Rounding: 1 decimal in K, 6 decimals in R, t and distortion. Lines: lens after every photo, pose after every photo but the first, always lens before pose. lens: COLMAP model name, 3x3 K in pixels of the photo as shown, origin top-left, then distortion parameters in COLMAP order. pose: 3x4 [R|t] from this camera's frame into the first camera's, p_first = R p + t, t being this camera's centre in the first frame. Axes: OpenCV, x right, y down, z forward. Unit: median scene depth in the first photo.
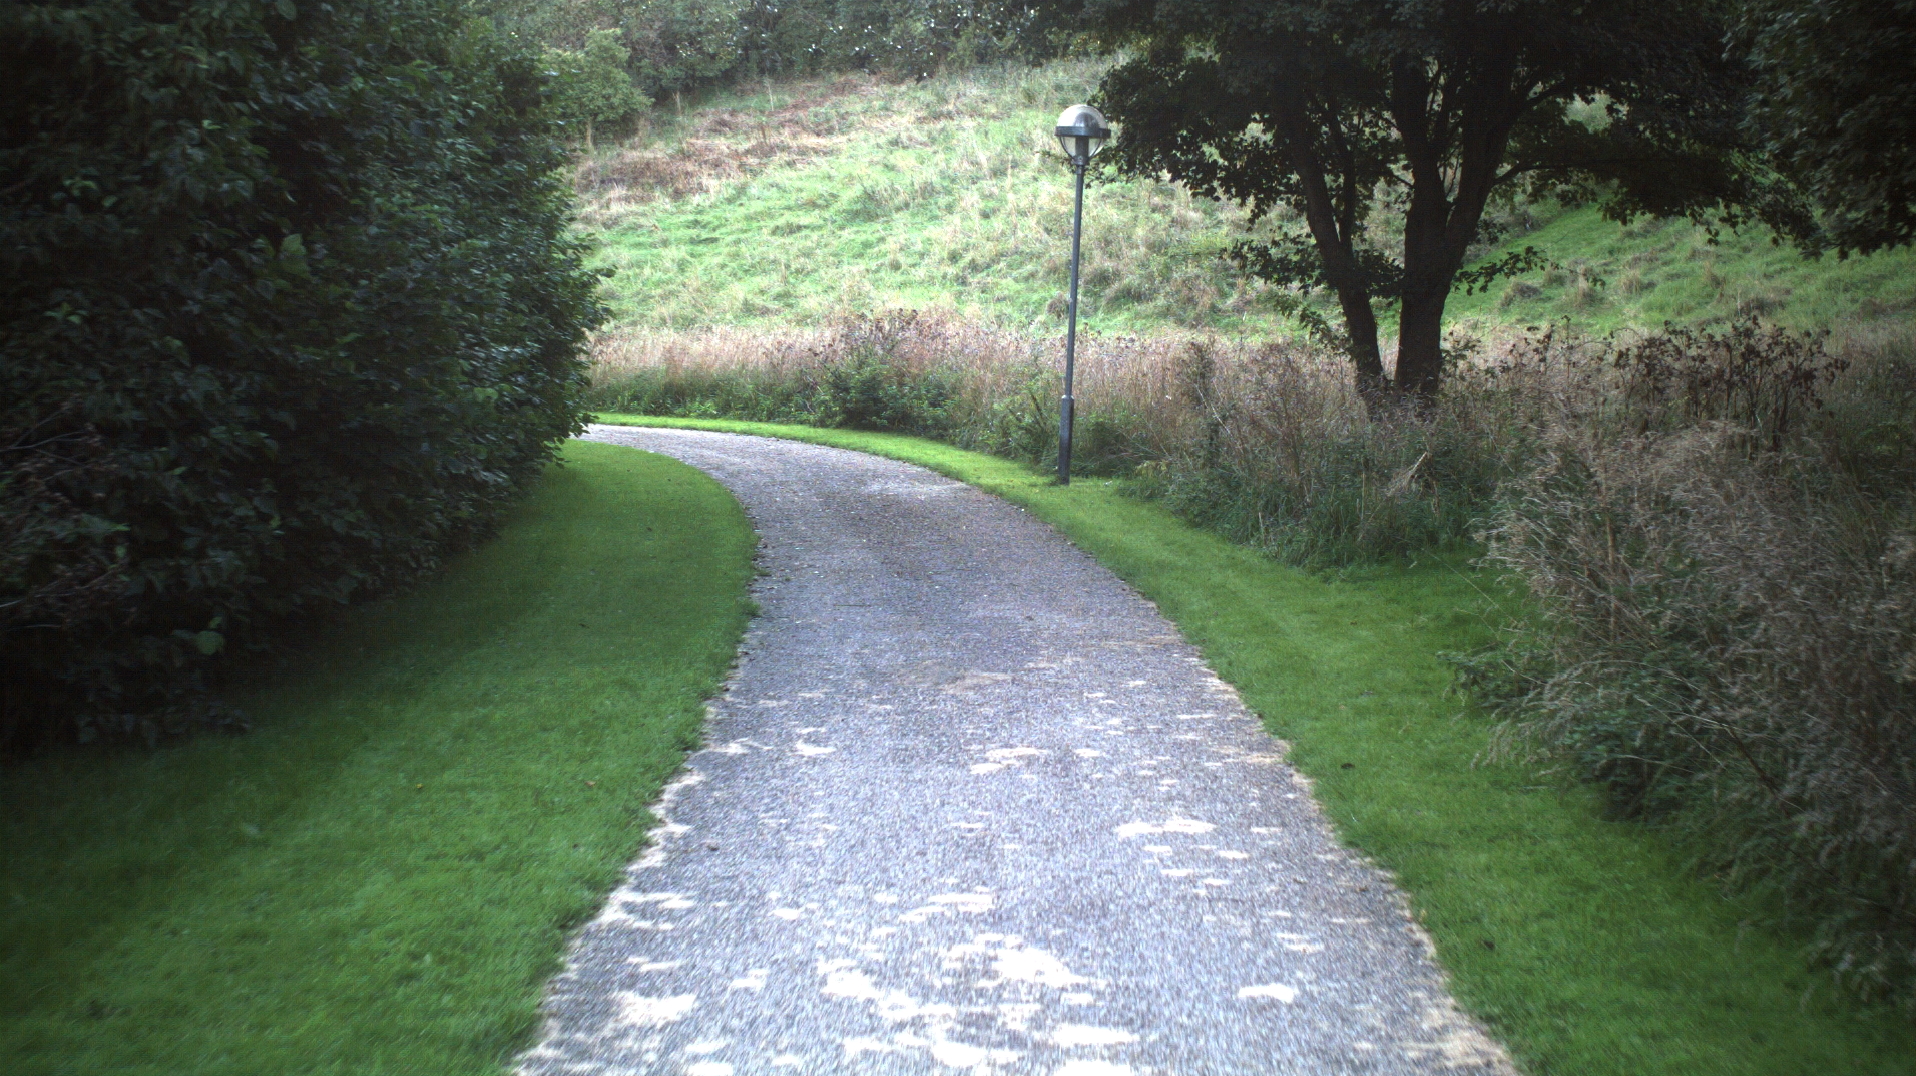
lens RADIAL K [[3336.4, 0, 957.6], [0, 3336.4, 533.5], [0, 0, 1]] dist [-0.262166, 0.000000]
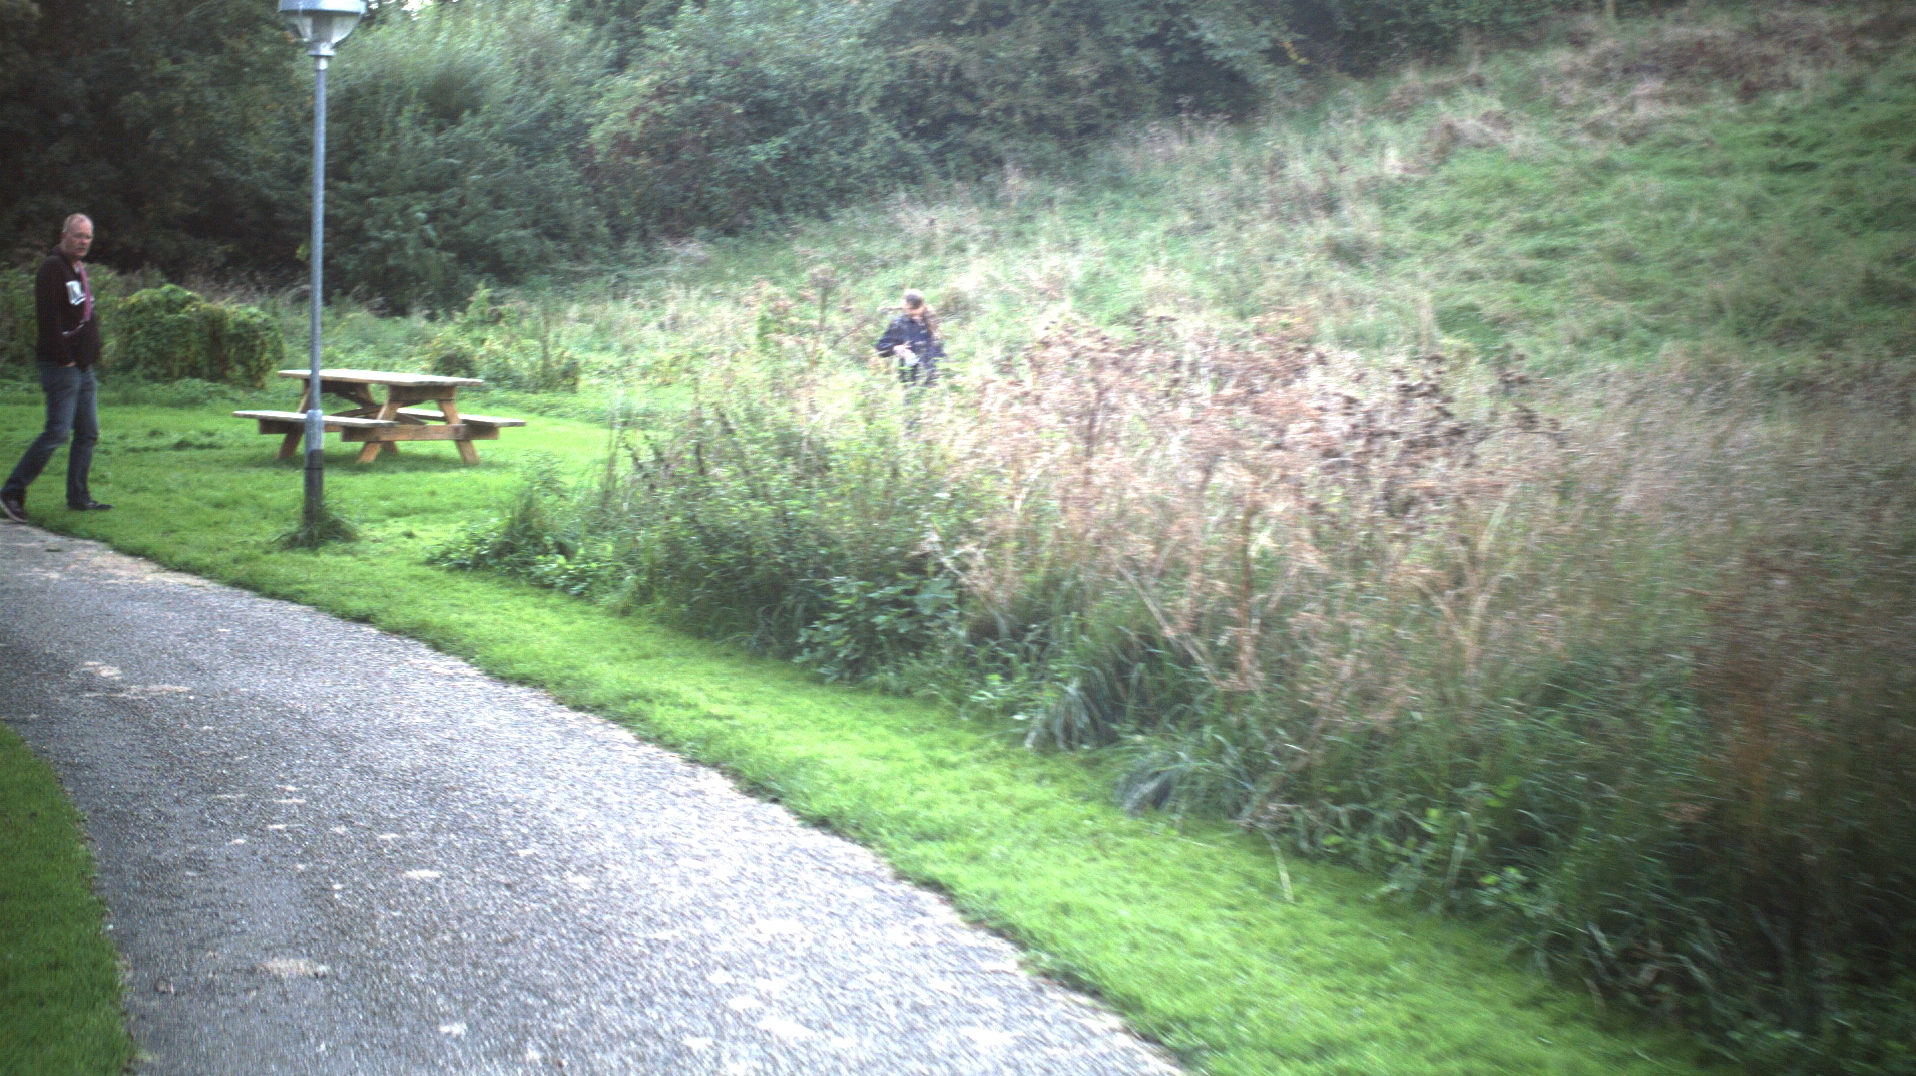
lens RADIAL K [[3336.4, 0, 949.5], [0, 3336.4, 521.2], [0, 0, 1]] dist [-0.262166, 0.000000]
pose [[0.949392, 0.047600, -0.310466, -0.039849], [-0.044634, 0.998865, 0.016655, -0.032541], [0.310907, -0.001954, 0.950438, 0.457136]]
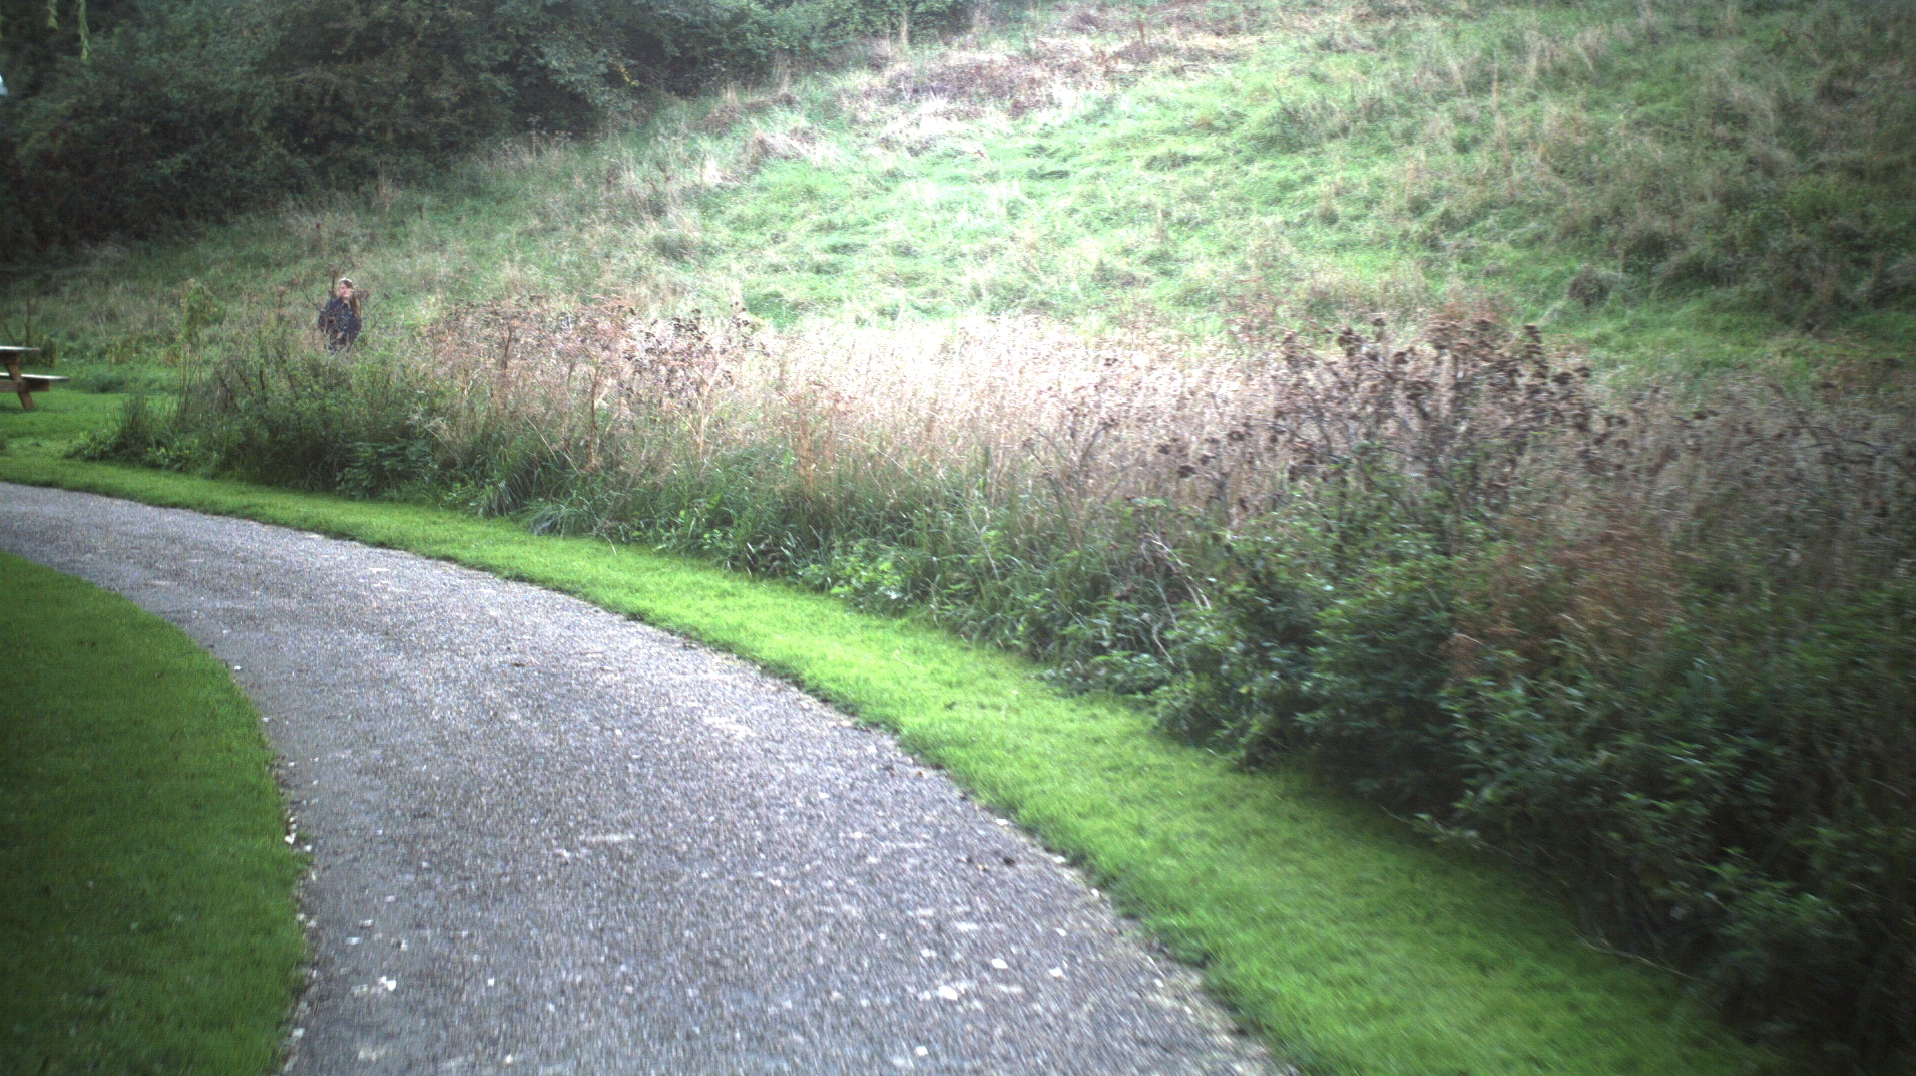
lens RADIAL K [[3336.4, 0, 965.4], [0, 3336.4, 529.5], [0, 0, 1]] dist [-0.262166, 0.000000]
pose [[0.992961, 0.032672, -0.113843, -0.013774], [-0.031438, 0.999426, 0.012621, -0.025038], [0.114190, -0.008953, 0.993419, 0.344330]]
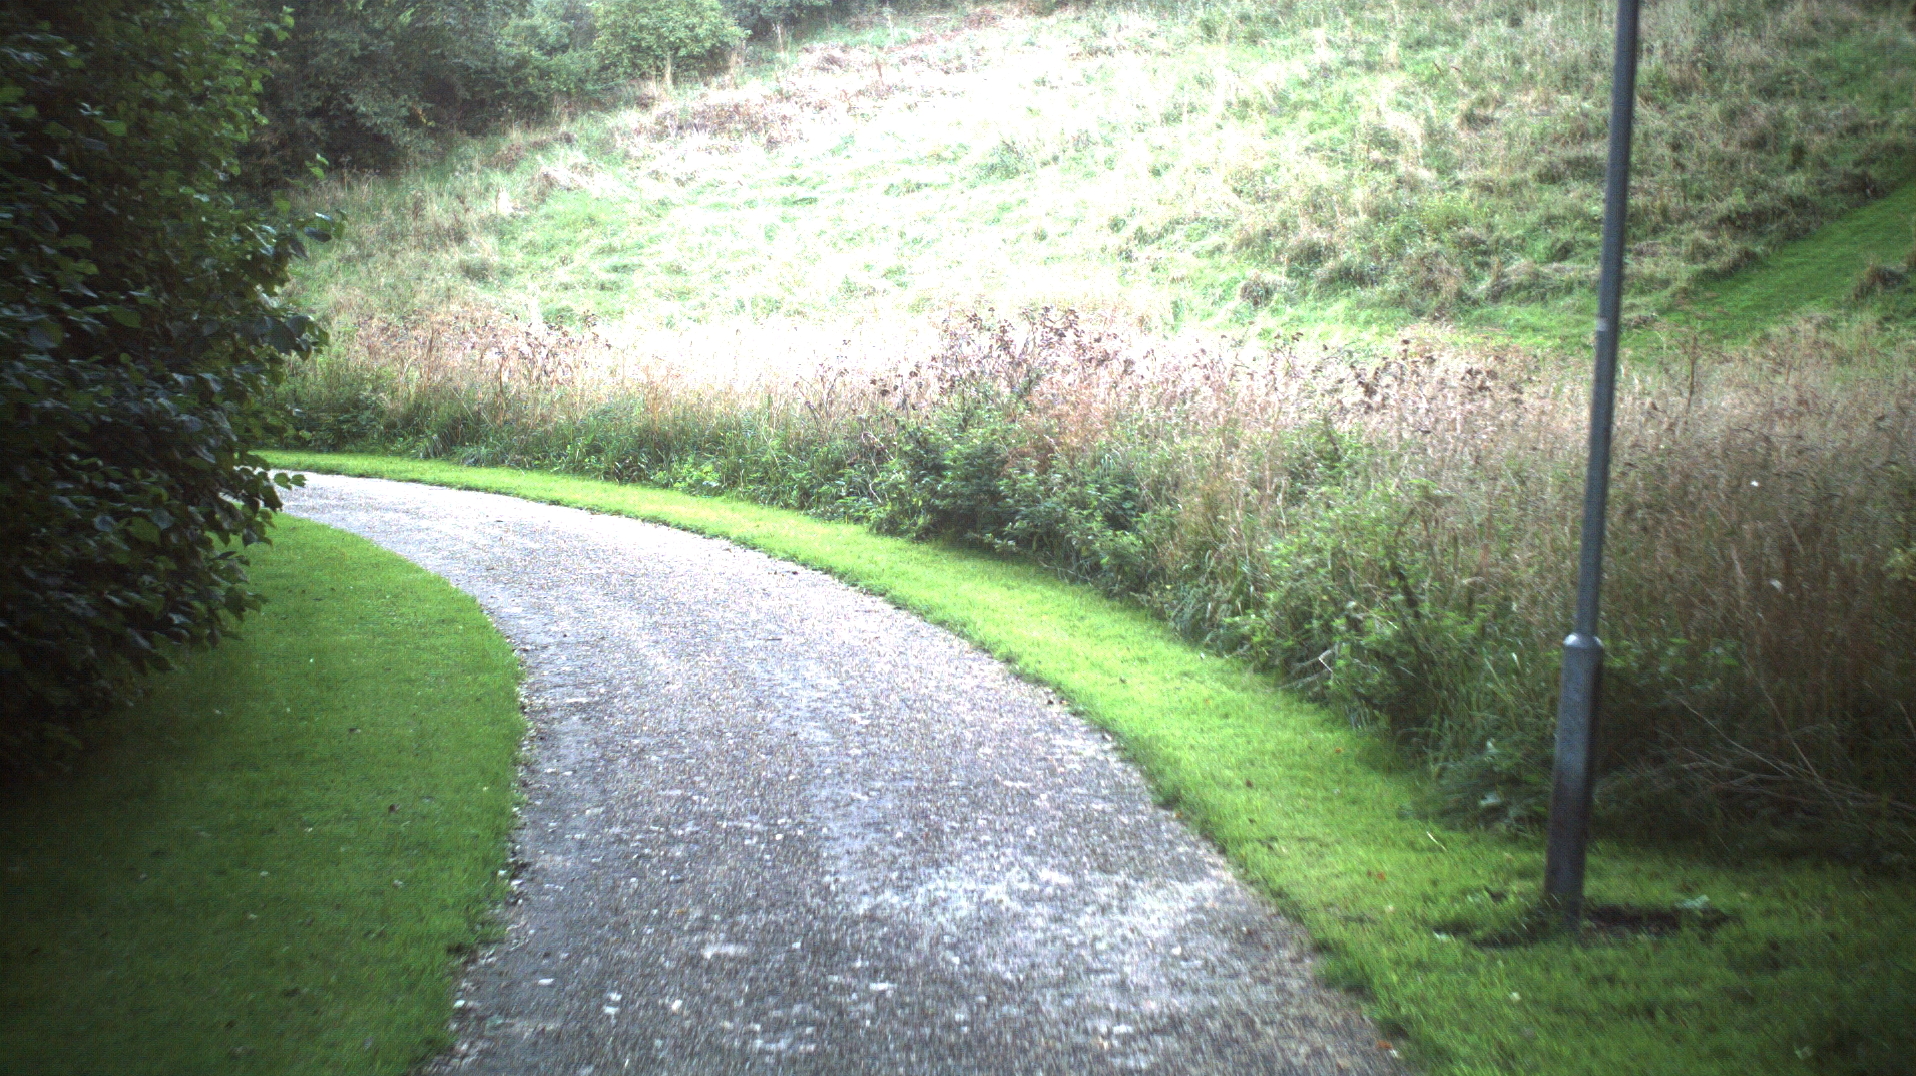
lens RADIAL K [[3336.4, 0, 969.4], [0, 3336.4, 529.9], [0, 0, 1]] dist [-0.262166, 0.000000]
pose [[0.999149, 0.012108, -0.039435, -0.003907], [-0.011836, 0.999905, 0.007123, -0.017414], [0.039517, -0.006651, 0.999197, 0.229794]]
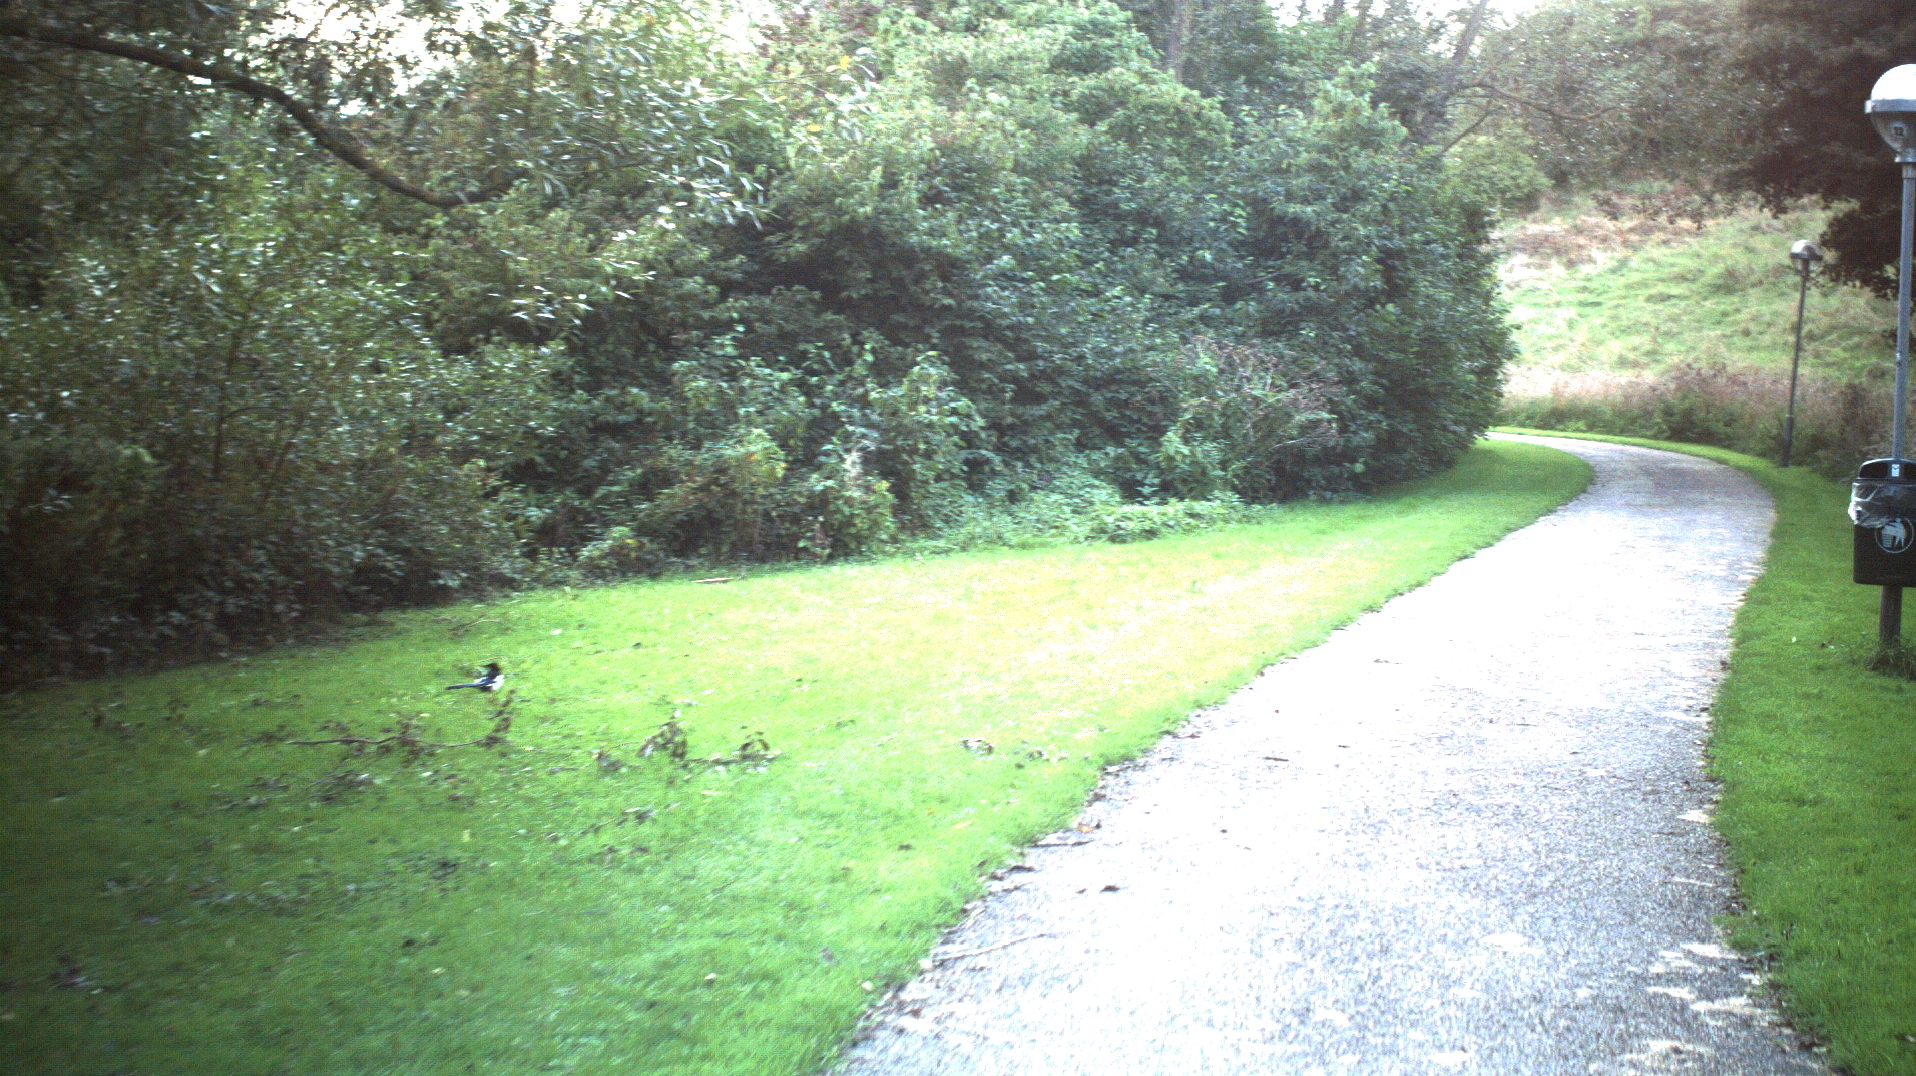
lens RADIAL K [[3336.4, 0, 961.0], [0, 3336.4, 539.7], [0, 0, 1]] dist [-0.262166, 0.000000]
pose [[0.963999, 0.056667, -0.259798, 0.020942], [-0.059990, 0.998187, -0.004873, 0.017867], [0.259051, 0.020283, 0.965651, -0.227620]]
